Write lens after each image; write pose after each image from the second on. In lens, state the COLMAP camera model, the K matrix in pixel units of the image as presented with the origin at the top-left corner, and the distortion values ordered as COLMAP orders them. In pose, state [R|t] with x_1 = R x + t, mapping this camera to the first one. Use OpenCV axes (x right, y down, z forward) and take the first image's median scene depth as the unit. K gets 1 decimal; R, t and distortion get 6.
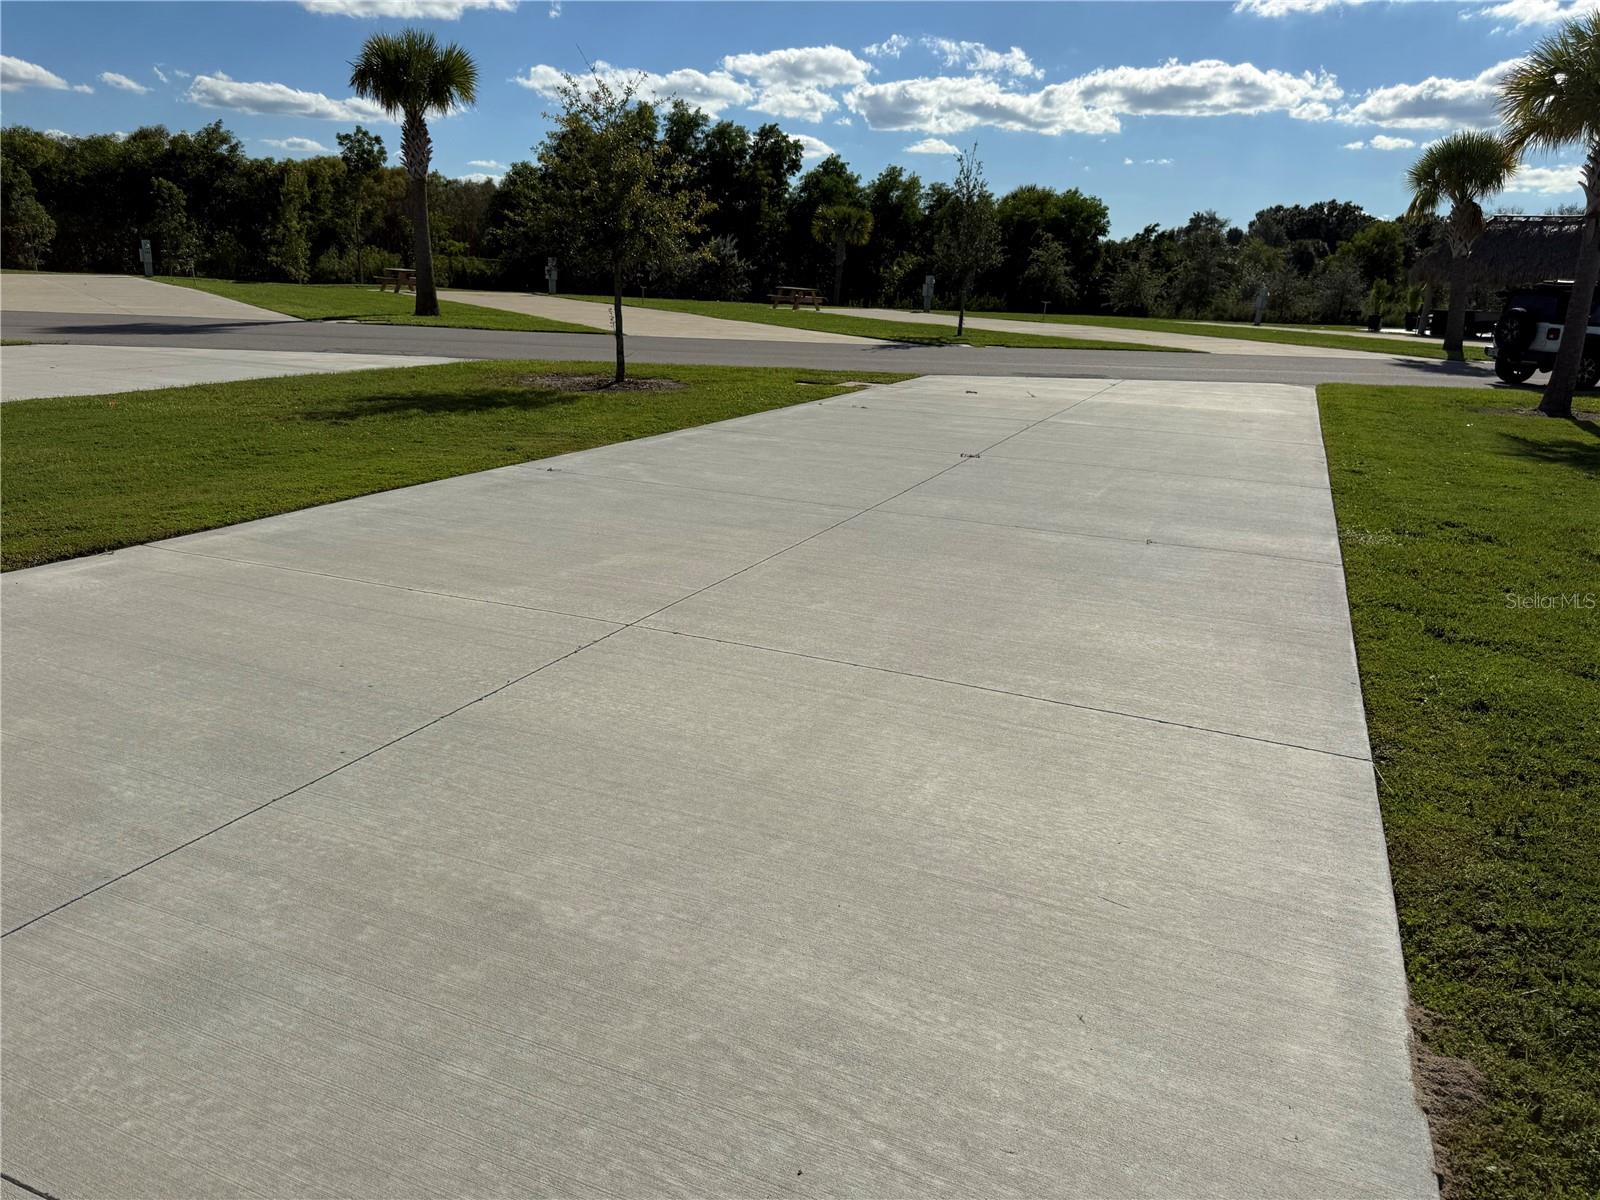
lens RADIAL K [[1117.3, 0, 795.5], [0, 1117.3, 612.1], [0, 0, 1]] dist [0.079198, -0.119454]
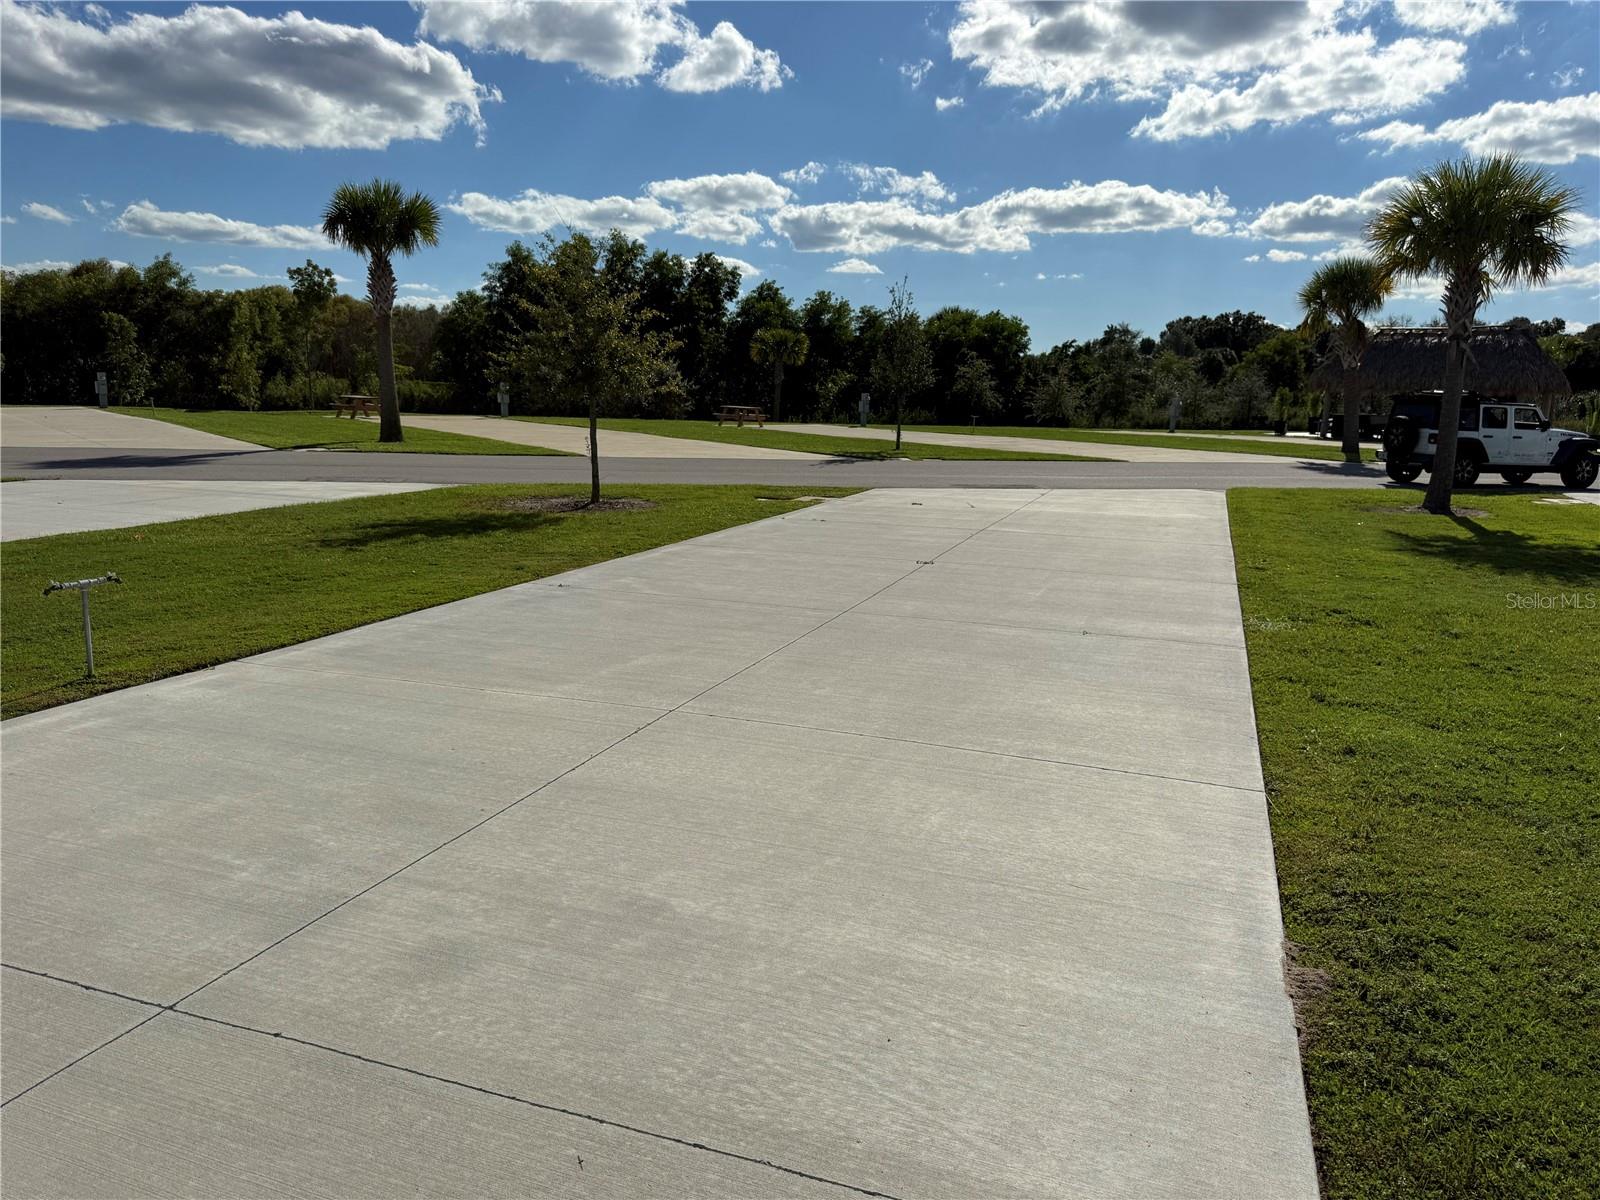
lens RADIAL K [[1141.6, 0, 800.0], [0, 1141.6, 600.0], [0, 0, 1]] dist [0.168890, -0.373085]
pose [[0.997590, -0.028220, 0.063385, -0.028470], [0.034722, 0.993978, -0.103936, 0.008796], [-0.060070, 0.105886, 0.992562, -0.088393]]
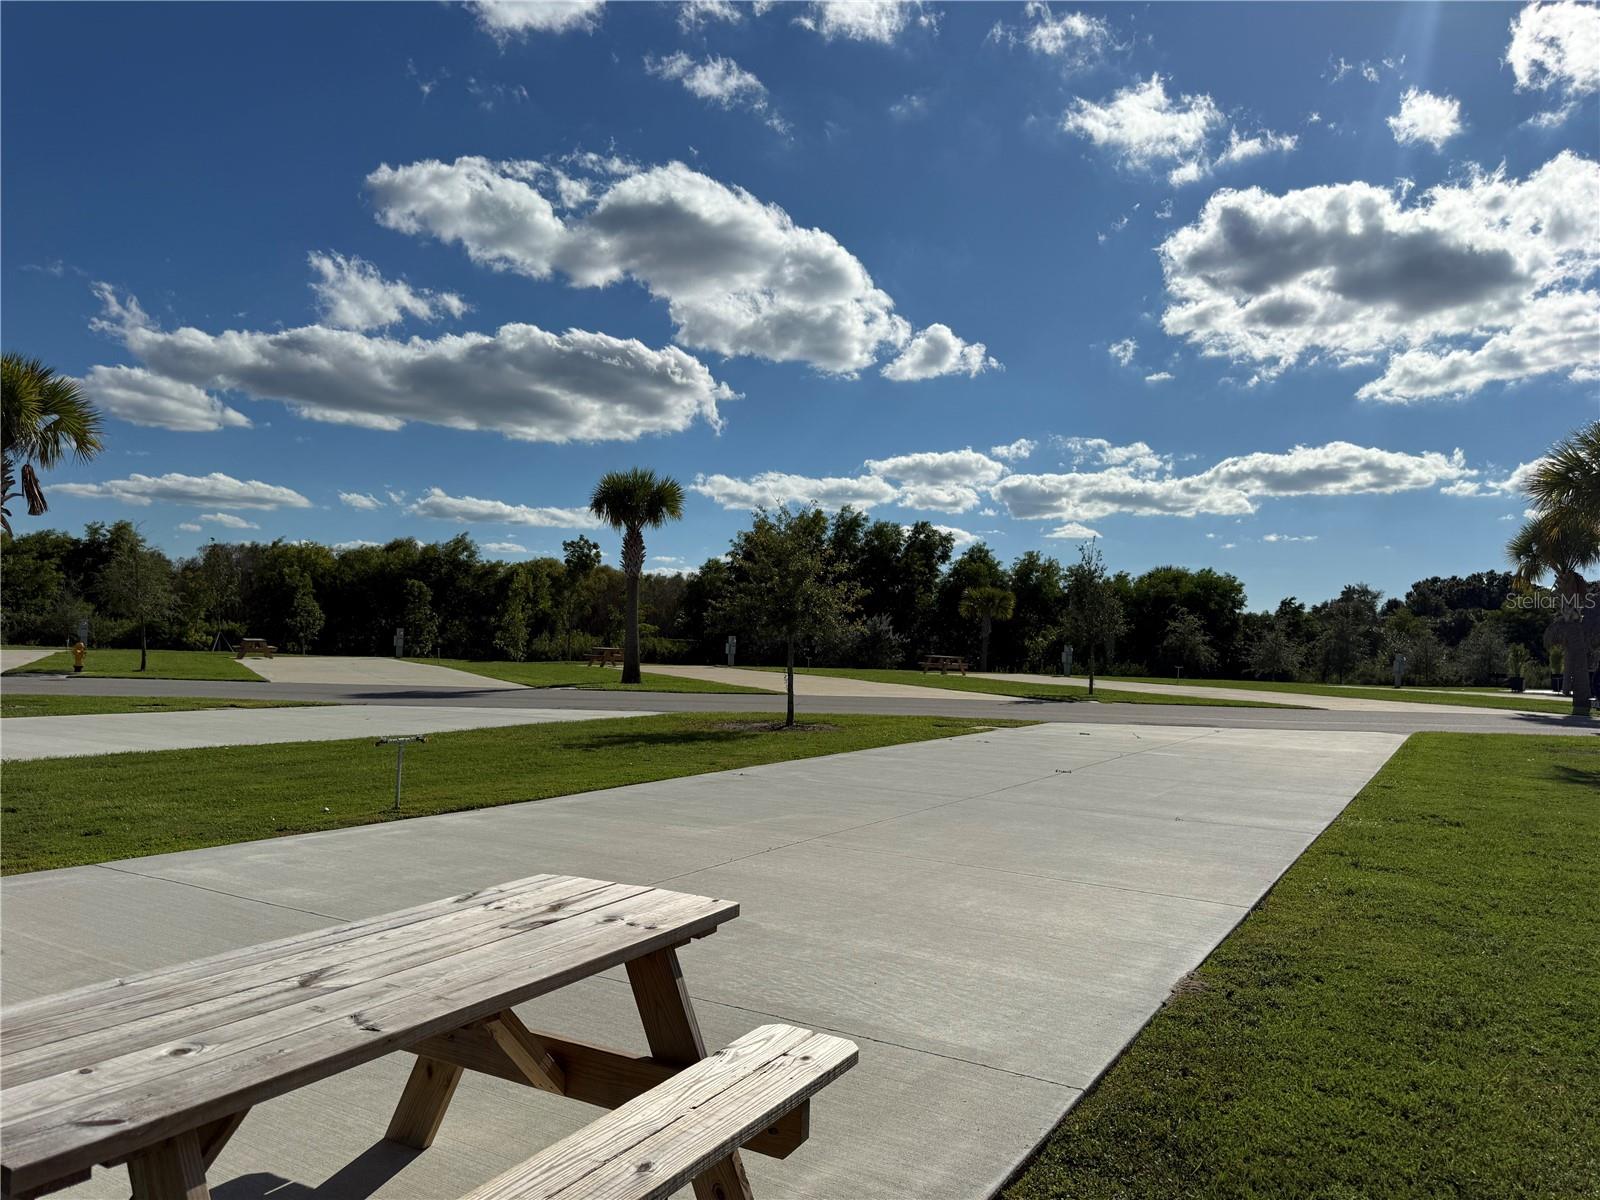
lens RADIAL K [[1178.3, 0, 822.0], [0, 1178.3, 617.4], [0, 0, 1]] dist [0.133587, -0.214838]
pose [[0.993073, -0.019653, -0.115843, 0.028108], [-0.017893, 0.949119, -0.314410, 0.079128], [0.116128, 0.314304, 0.942193, -0.230145]]
